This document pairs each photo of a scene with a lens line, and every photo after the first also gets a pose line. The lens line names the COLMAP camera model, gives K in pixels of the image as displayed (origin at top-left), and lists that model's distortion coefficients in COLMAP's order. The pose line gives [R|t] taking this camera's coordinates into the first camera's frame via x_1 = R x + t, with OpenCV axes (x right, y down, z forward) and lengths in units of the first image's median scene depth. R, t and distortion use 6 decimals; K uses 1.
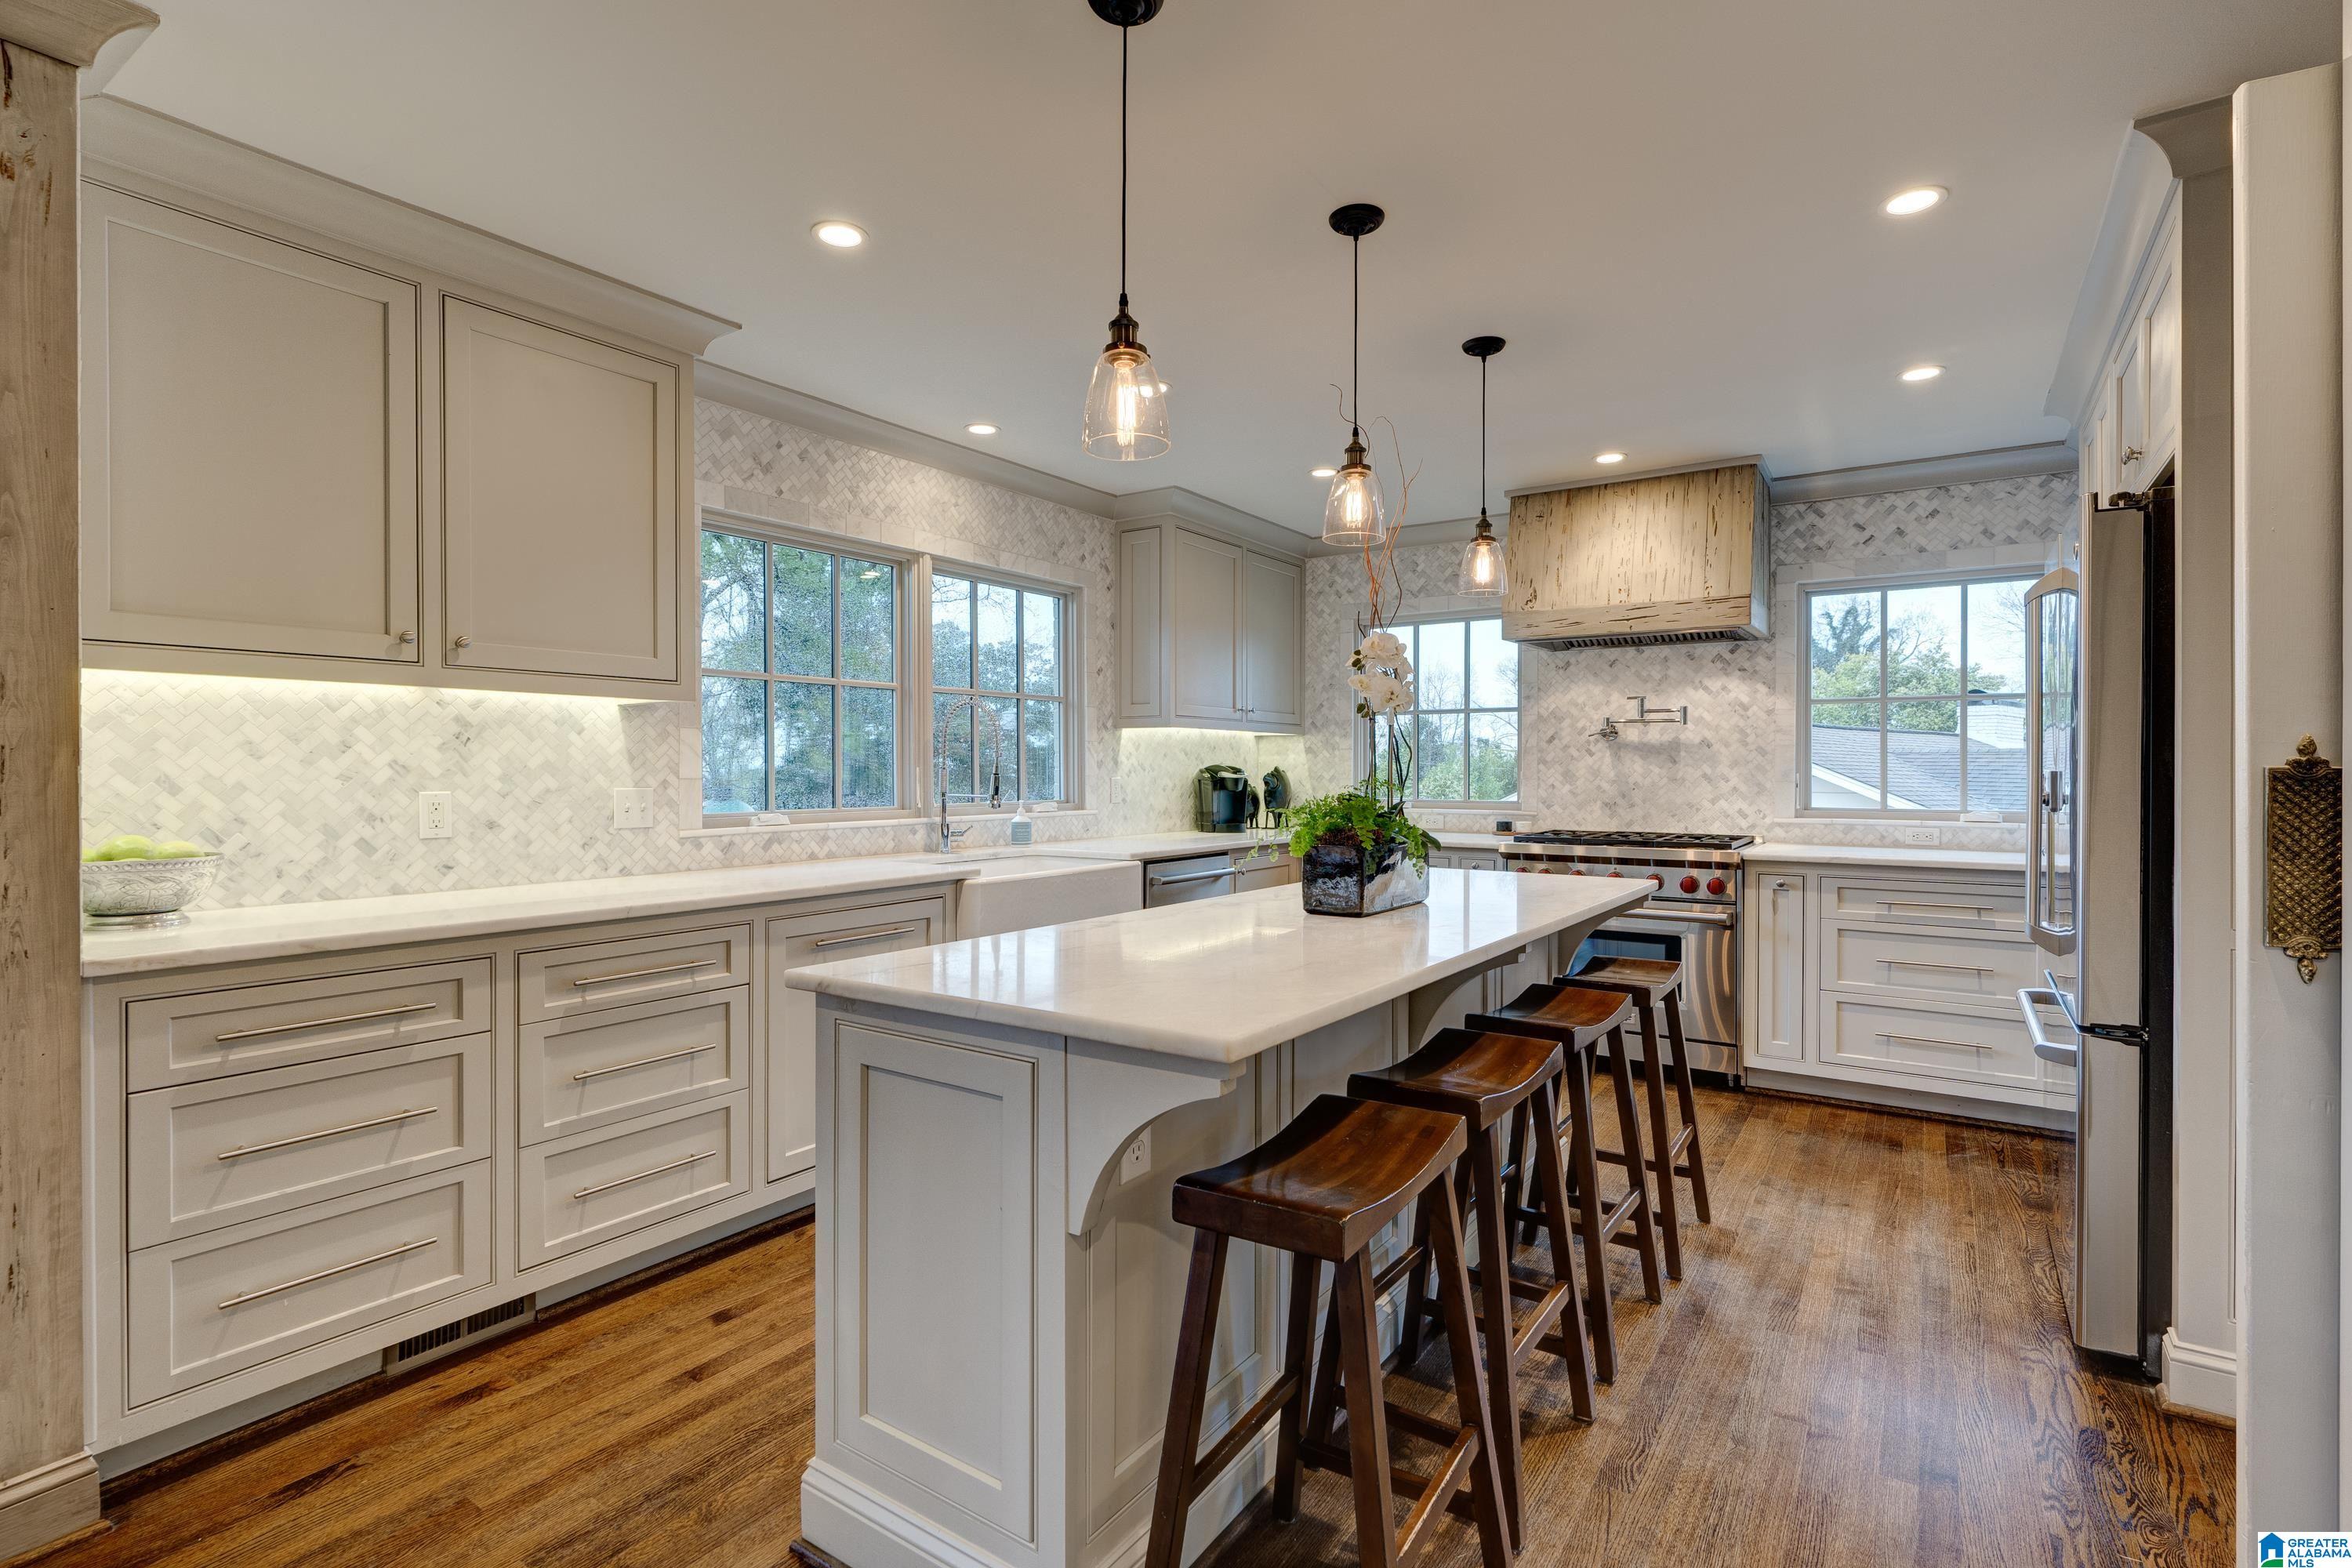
lens RADIAL K [[1098.2, 0, 1179.0], [0, 1098.2, 768.9], [0, 0, 1]] dist [-0.011845, 0.000369]
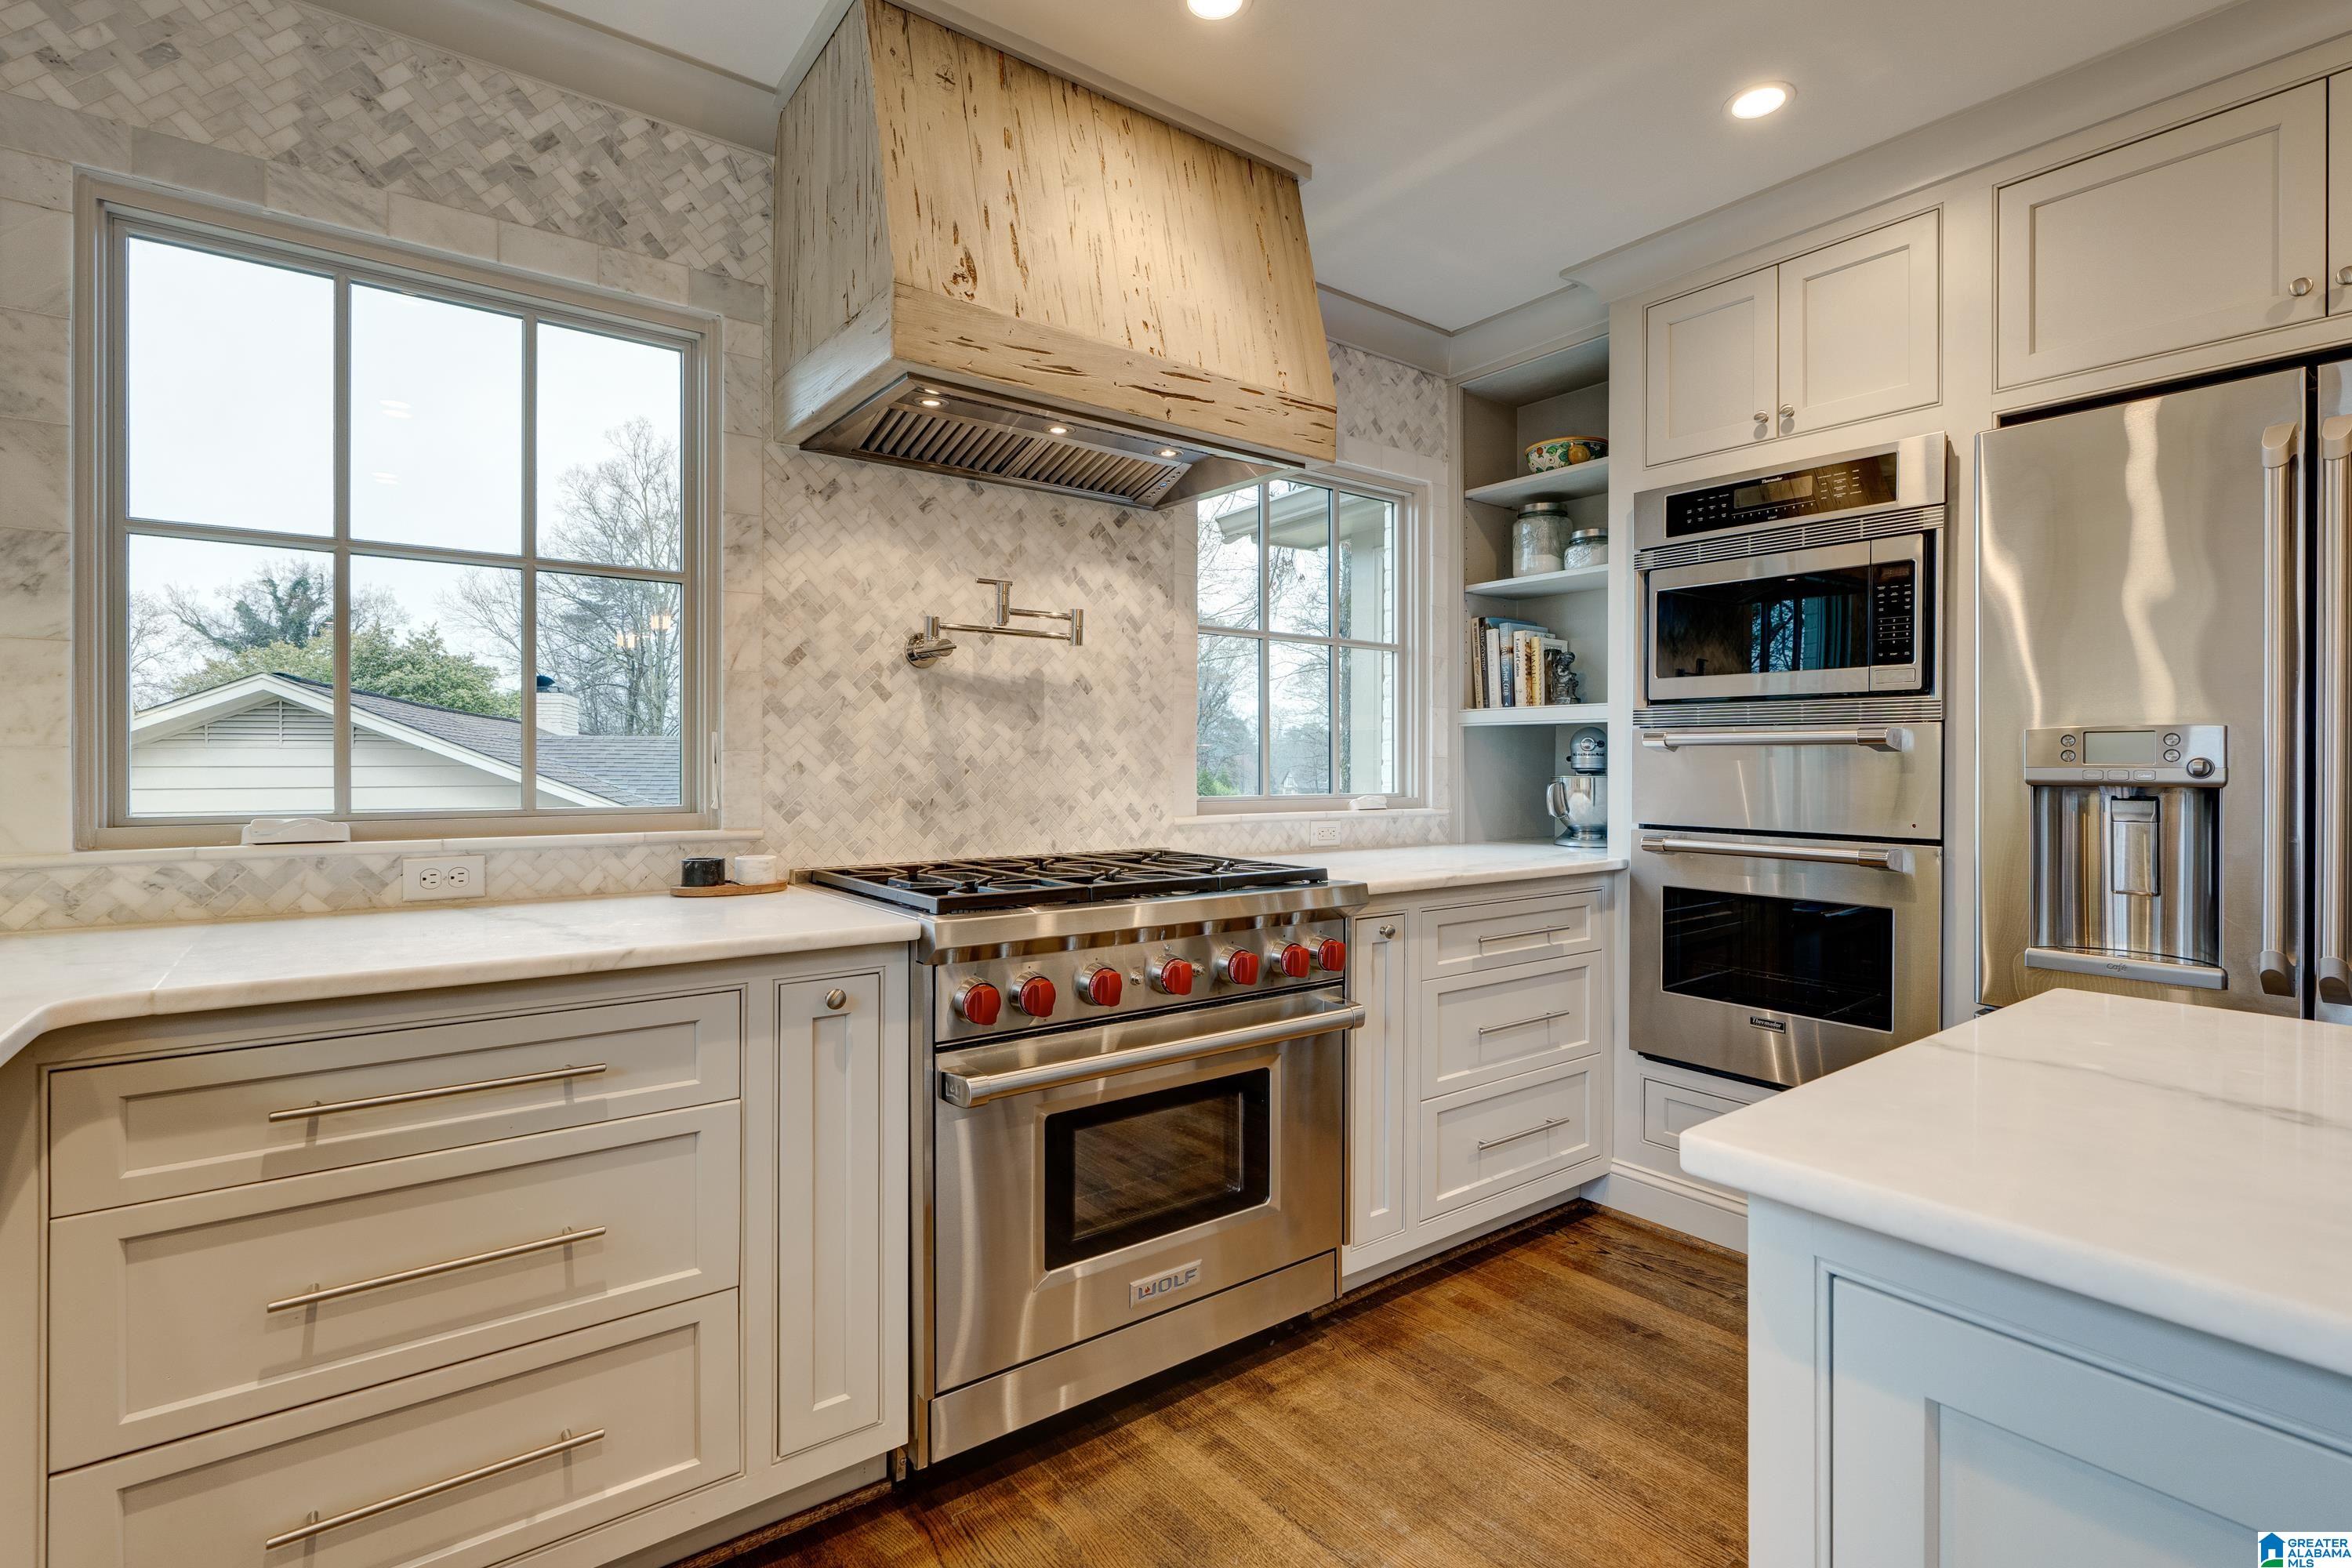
lens RADIAL K [[1098.2, 0, 1179.0], [0, 1098.2, 768.9], [0, 0, 1]] dist [-0.011845, 0.000369]
pose [[0.307658, -0.004000, 0.951489, -0.018564], [-0.000661, 0.999990, 0.004418, 0.015431], [-0.951497, -0.001988, 0.307652, 0.778976]]
